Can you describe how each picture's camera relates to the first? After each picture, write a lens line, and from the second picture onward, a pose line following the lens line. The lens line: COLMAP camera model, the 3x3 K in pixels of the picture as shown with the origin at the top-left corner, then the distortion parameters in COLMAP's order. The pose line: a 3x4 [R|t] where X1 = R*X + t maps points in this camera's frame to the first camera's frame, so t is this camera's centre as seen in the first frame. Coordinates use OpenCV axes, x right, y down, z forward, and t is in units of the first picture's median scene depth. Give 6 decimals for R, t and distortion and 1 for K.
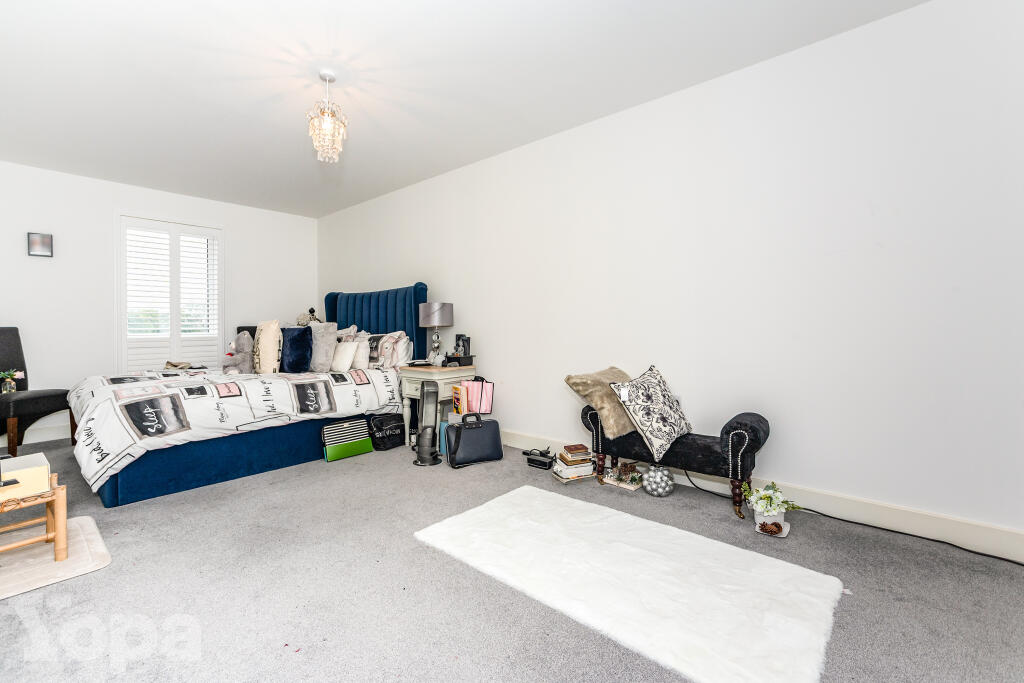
lens RADIAL K [[445.4, 0, 516.7], [0, 445.4, 325.3], [0, 0, 1]] dist [-0.018289, 0.010776]
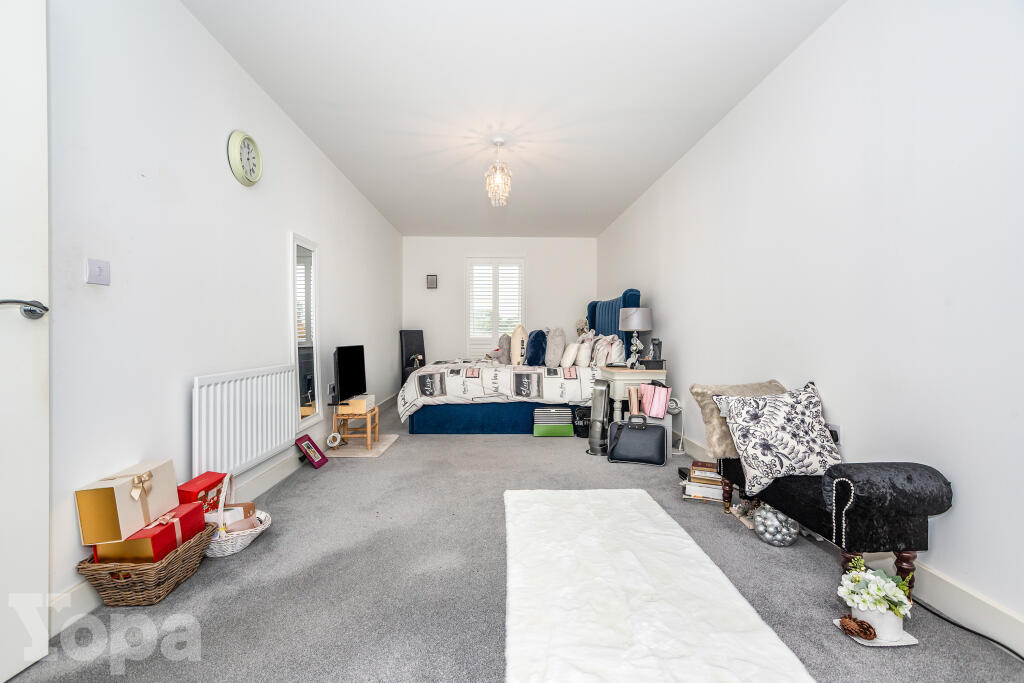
lens RADIAL K [[445.4, 0, 511.5], [0, 445.4, 337.2], [0, 0, 1]] dist [-0.018289, 0.010776]
pose [[0.669654, 0.014249, -0.742536, 0.509846], [-0.003746, 0.999868, 0.015809, 0.003690], [0.742664, -0.007805, 0.669619, 0.106556]]
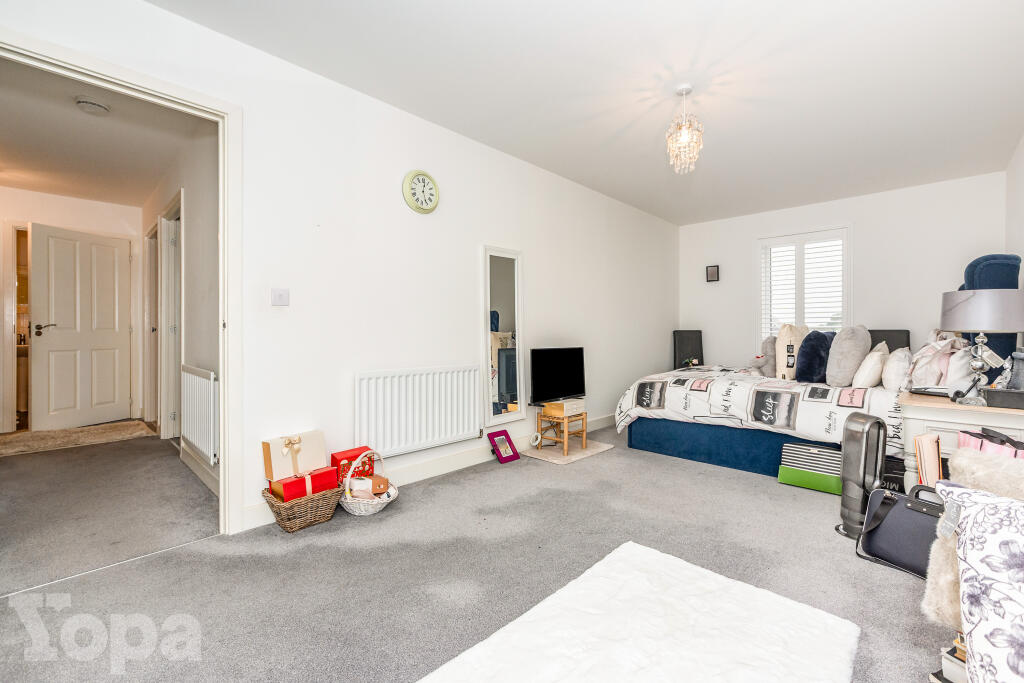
lens RADIAL K [[445.4, 0, 508.3], [0, 445.4, 331.5], [0, 0, 1]] dist [-0.018289, 0.010776]
pose [[-0.074203, 0.005796, -0.997226, 0.542374], [0.005594, 0.999970, 0.005396, -0.005034], [0.997227, -0.005178, -0.074233, 0.561936]]
